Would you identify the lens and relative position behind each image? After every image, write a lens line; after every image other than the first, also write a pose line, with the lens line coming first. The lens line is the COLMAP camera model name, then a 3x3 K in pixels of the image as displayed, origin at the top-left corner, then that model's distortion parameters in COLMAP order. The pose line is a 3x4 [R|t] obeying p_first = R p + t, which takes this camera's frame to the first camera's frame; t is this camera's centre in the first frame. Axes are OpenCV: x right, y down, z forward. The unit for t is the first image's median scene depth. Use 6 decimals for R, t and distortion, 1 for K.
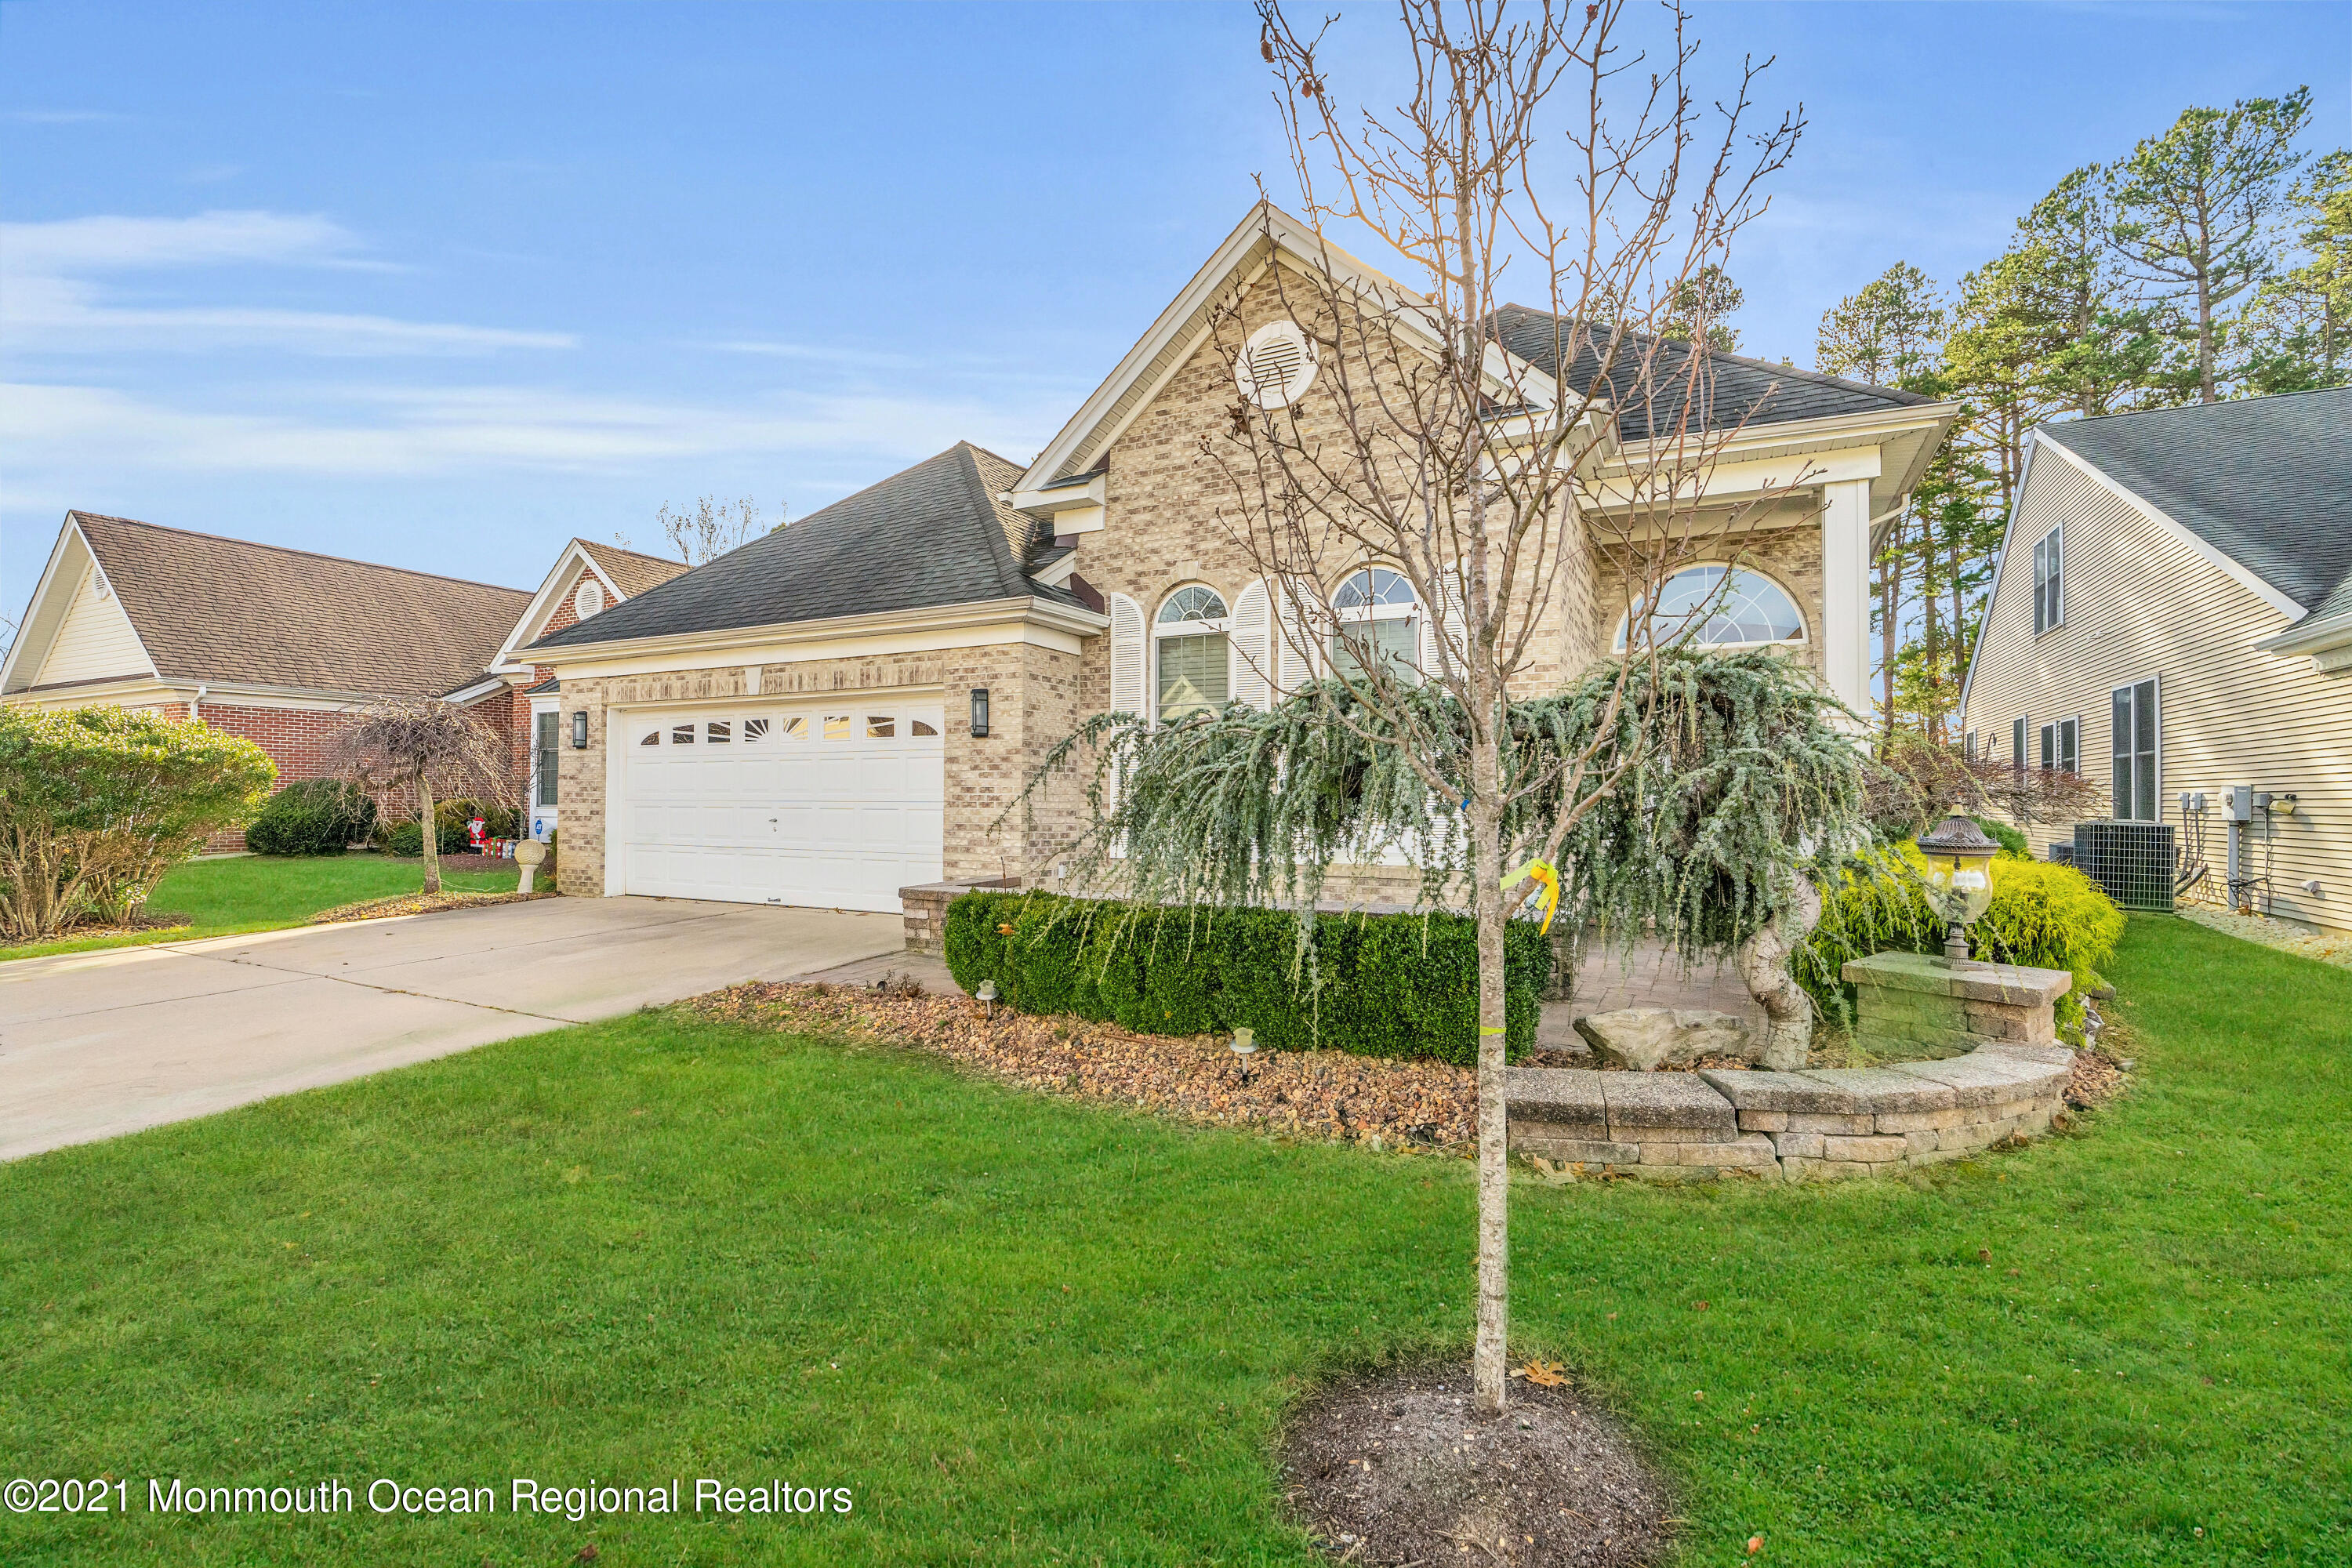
lens RADIAL K [[1065.9, 0, 1191.5], [0, 1065.9, 789.3], [0, 0, 1]] dist [-0.008574, 0.001910]
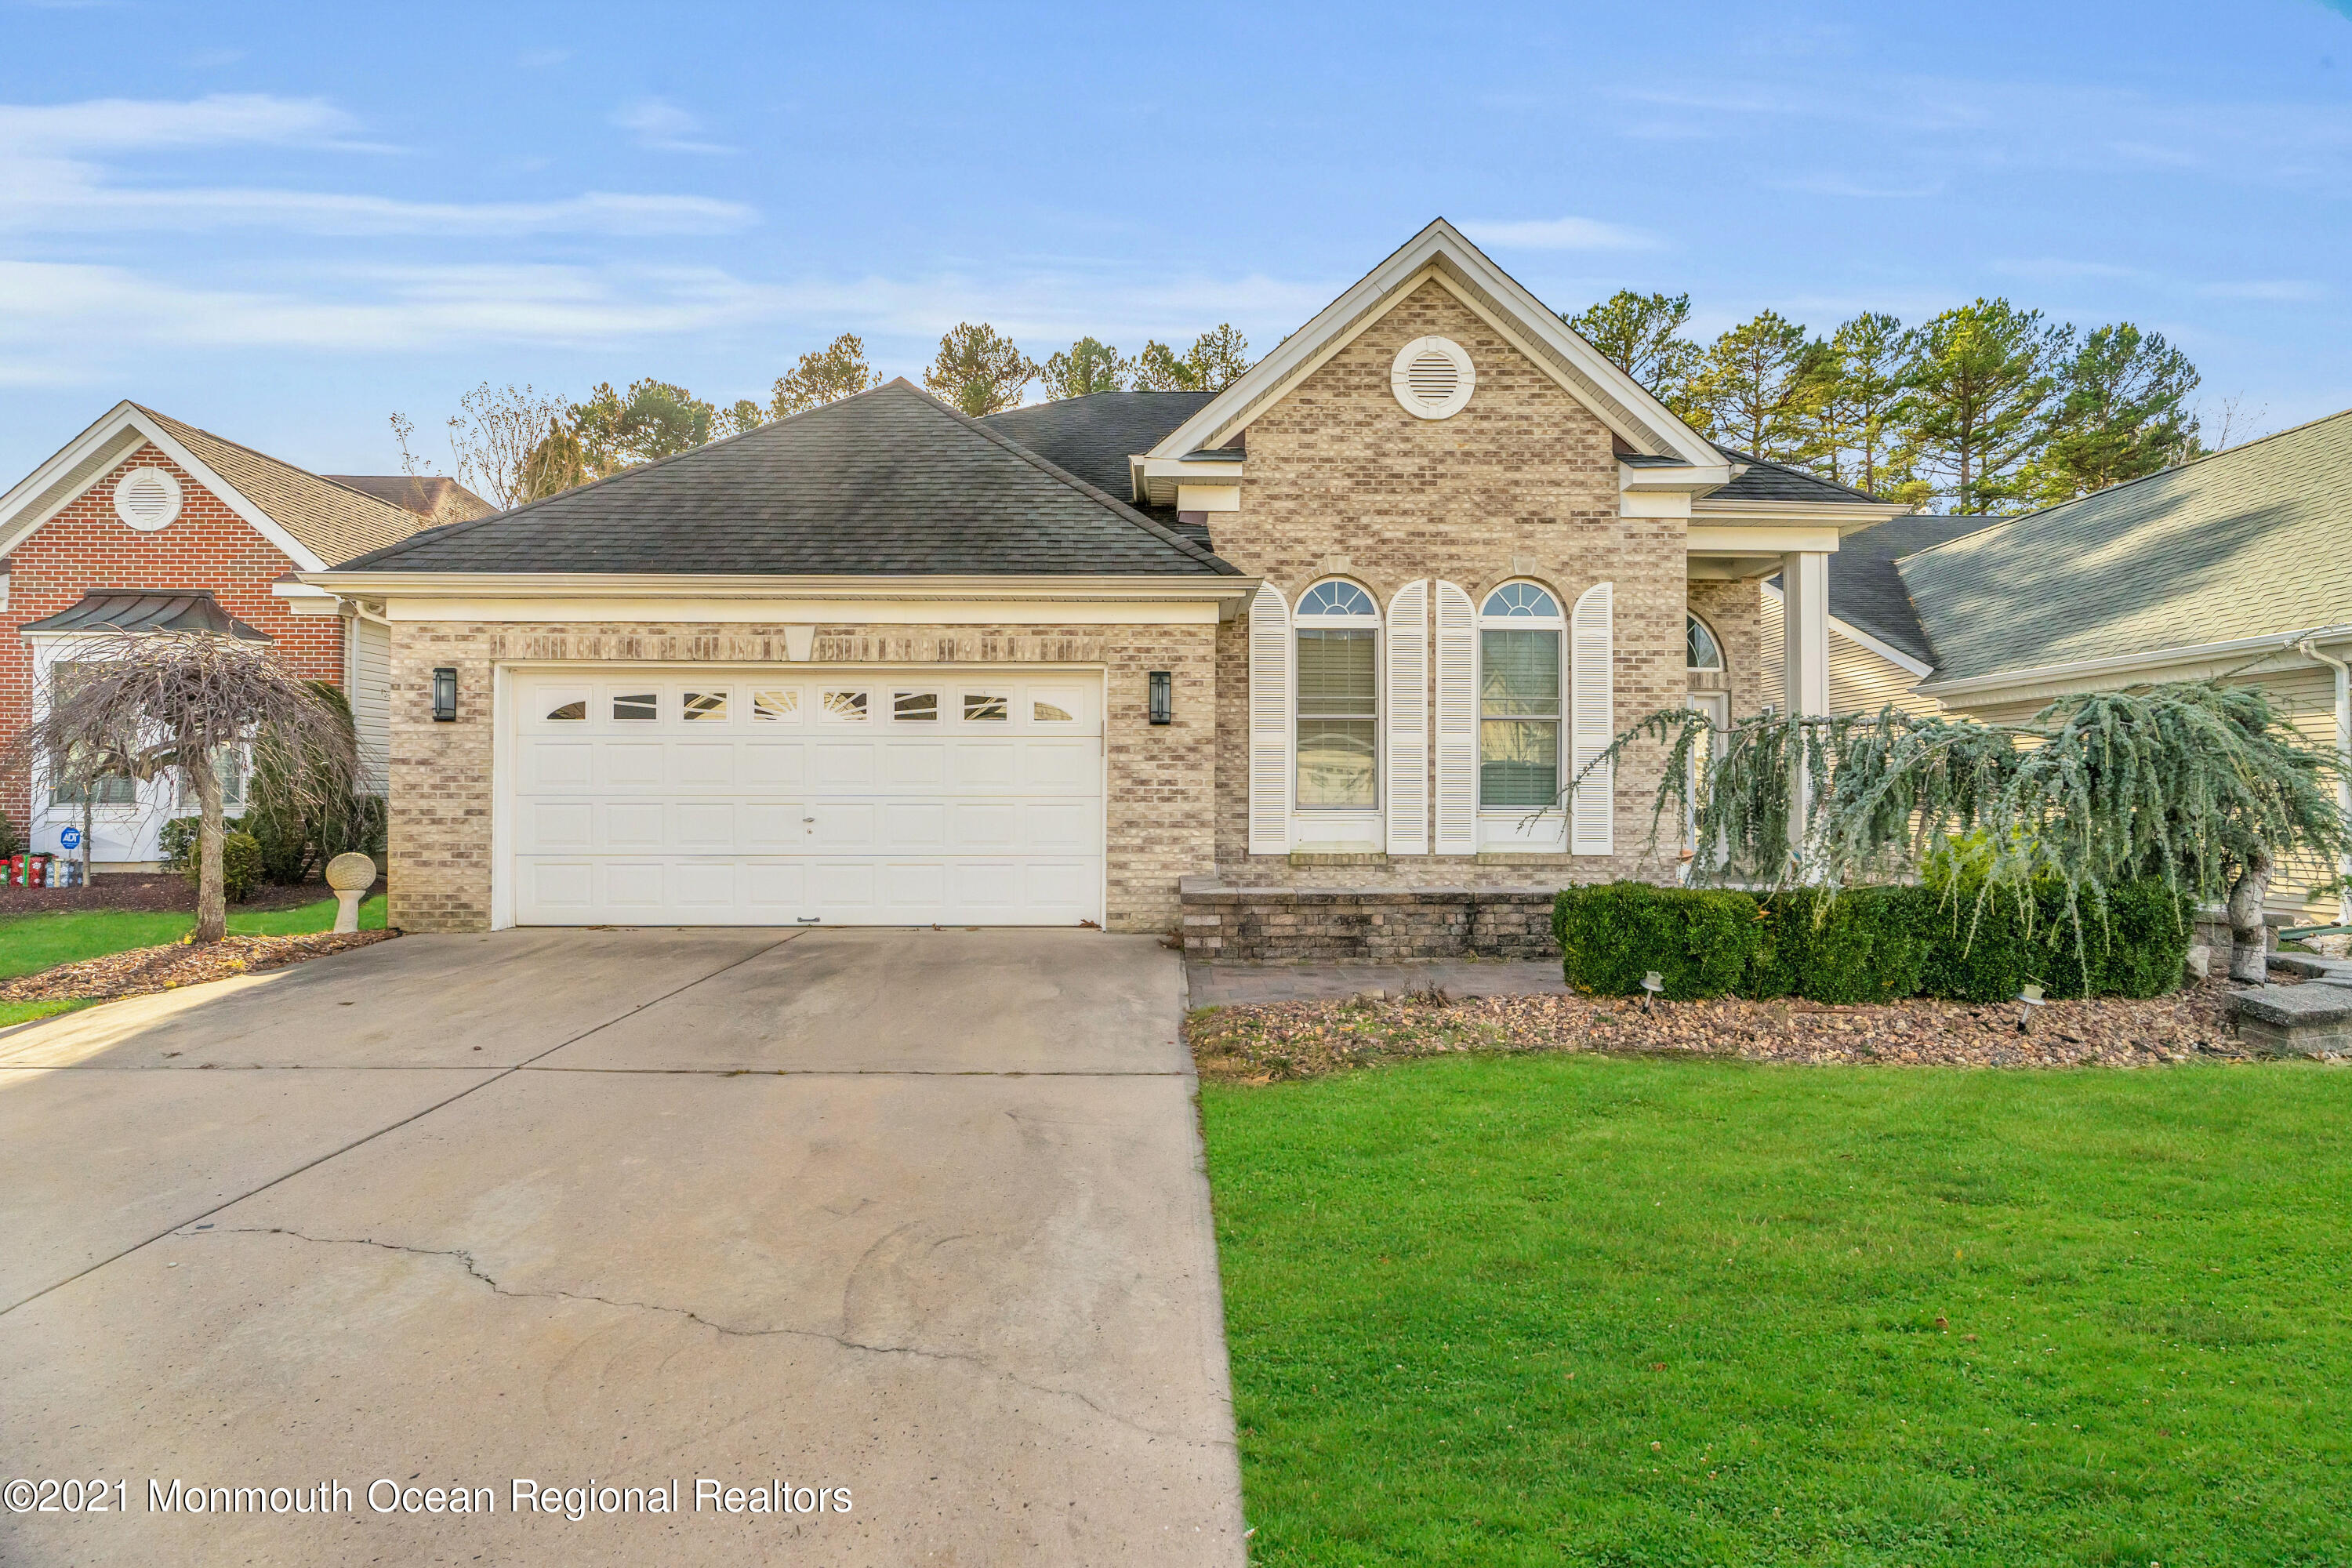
lens RADIAL K [[1065.9, 0, 1191.5], [0, 1065.9, 789.3], [0, 0, 1]] dist [-0.008574, 0.001910]
pose [[0.876386, 0.002745, 0.481601, -0.596034], [-0.003874, 0.999992, 0.001351, 0.004664], [-0.481593, -0.003050, 0.876390, 0.186687]]
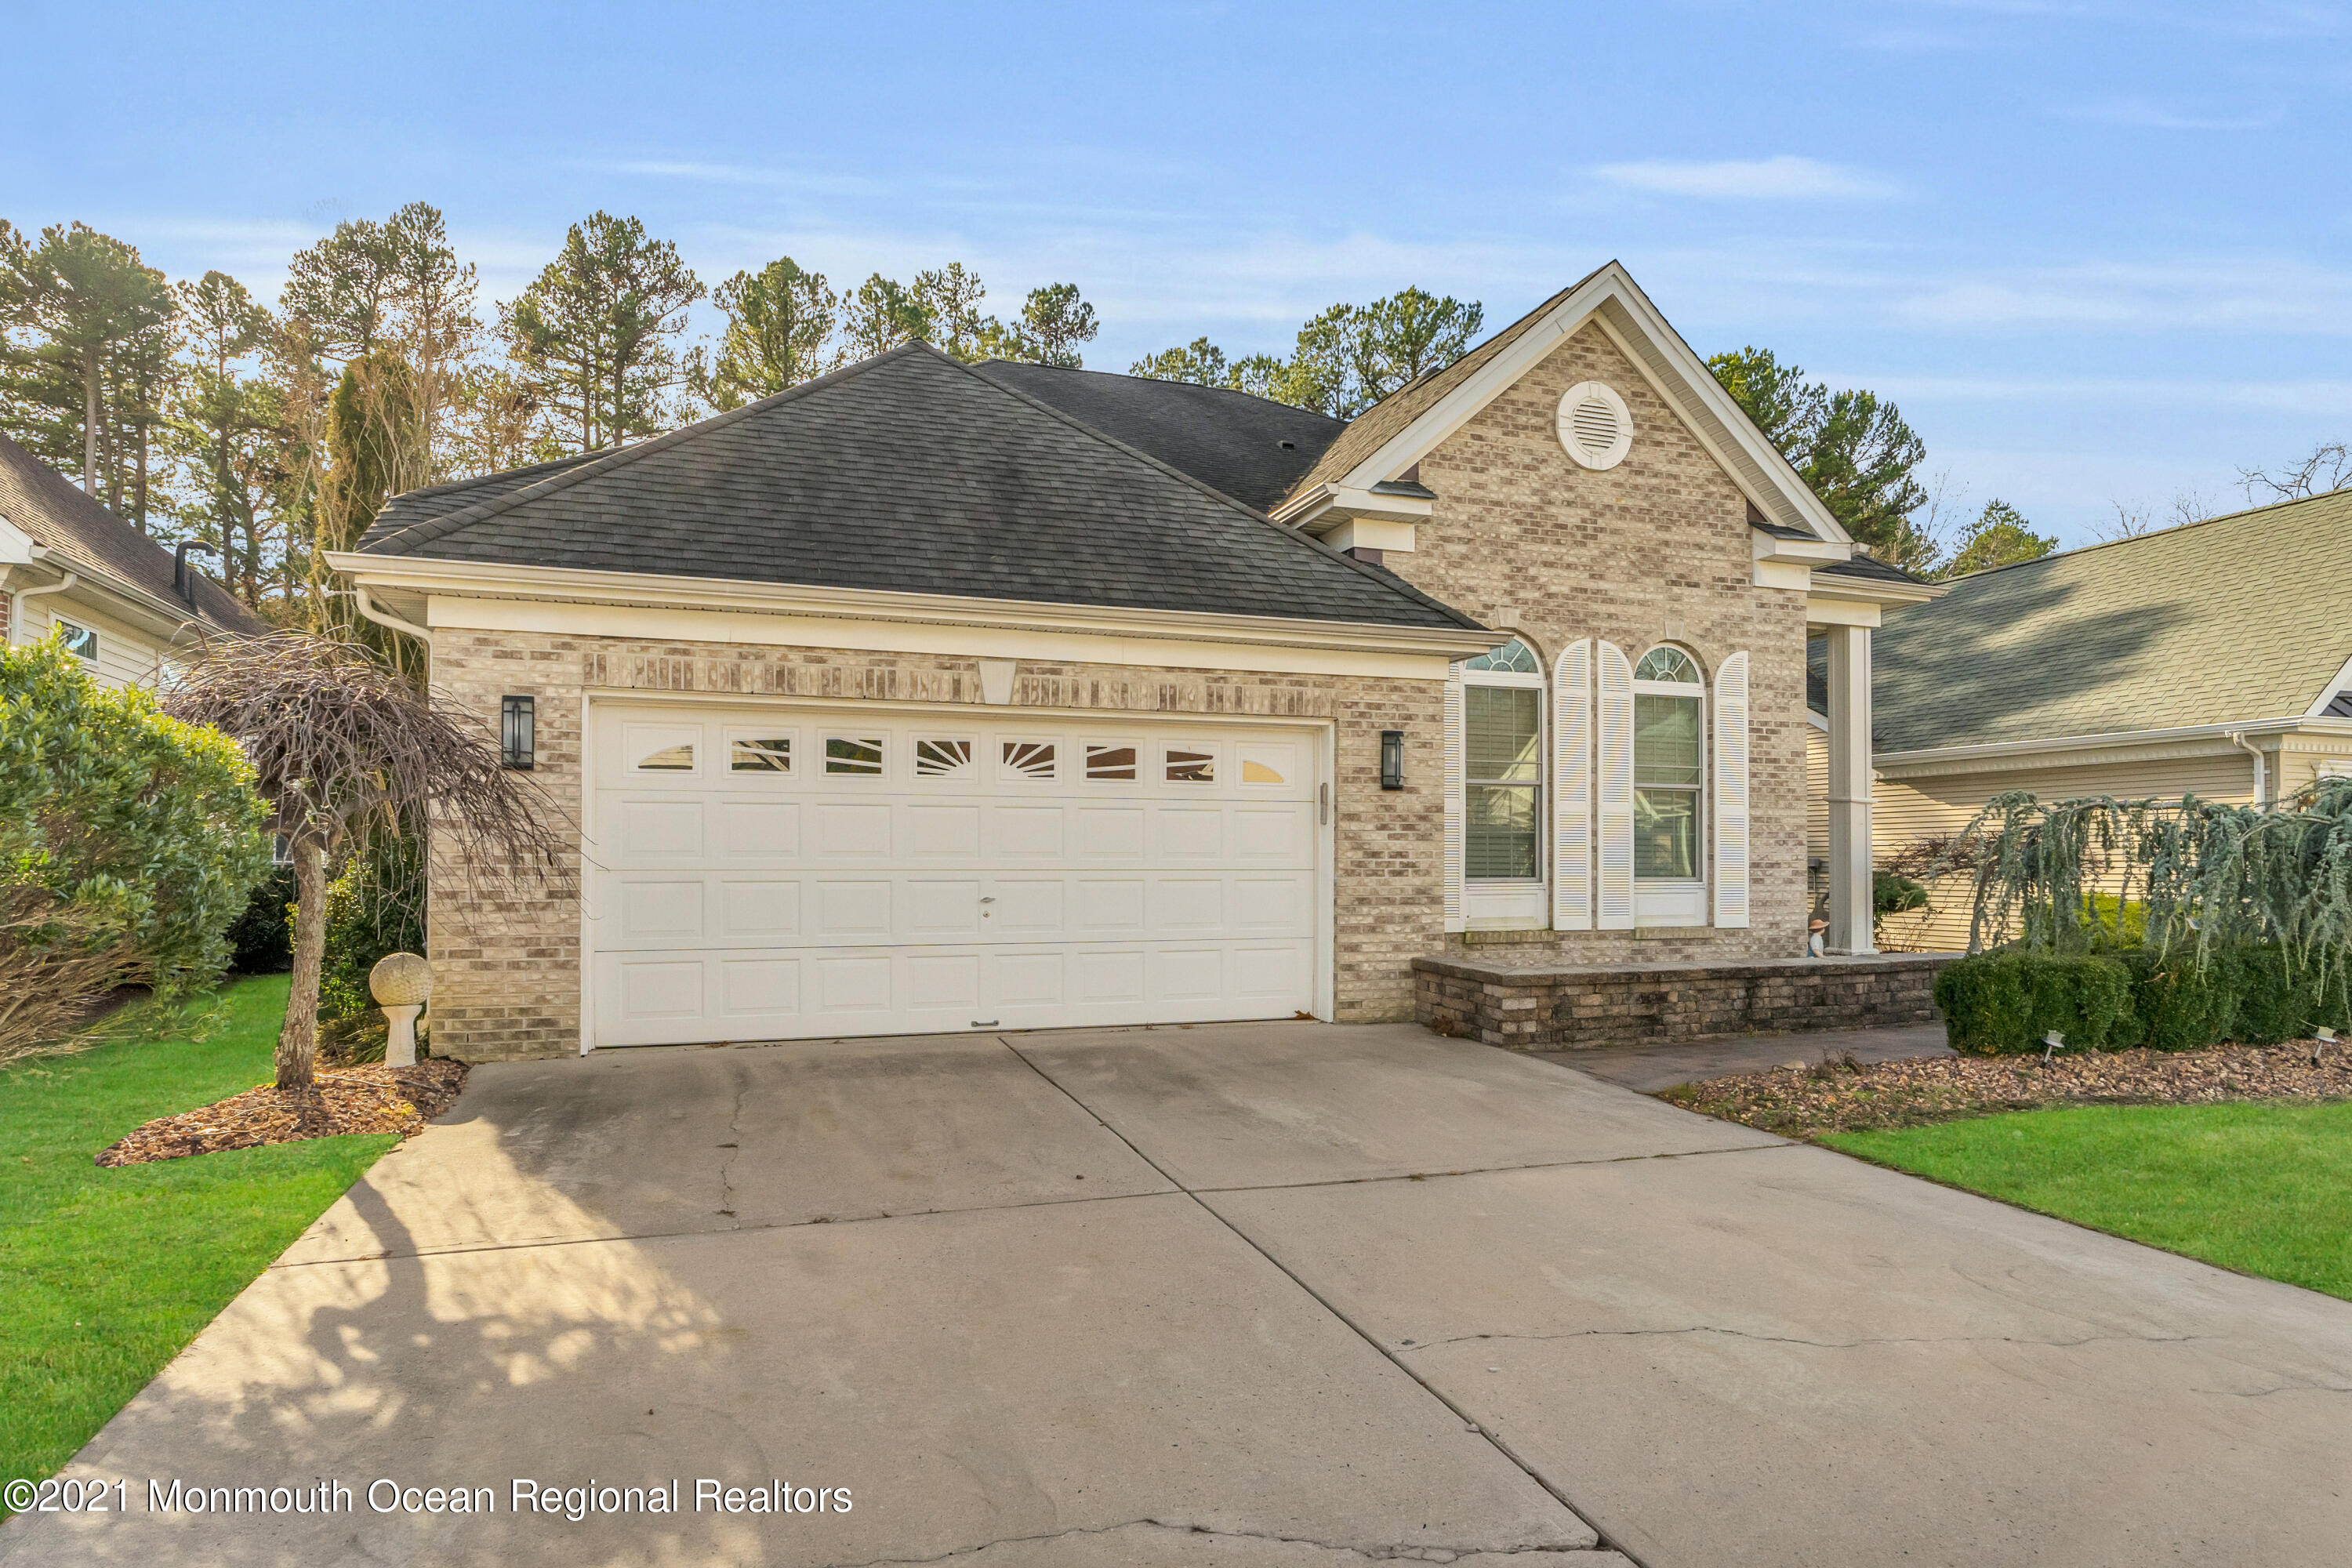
lens RADIAL K [[1356.9, 0, 1202.5], [0, 1356.9, 850.7], [0, 0, 1]] dist [-0.005454, 0.000468]
pose [[0.672283, 0.005036, 0.740277, -1.035330], [-0.005595, 0.999983, -0.001722, 0.000050], [-0.740273, -0.002984, 0.672299, 0.399614]]
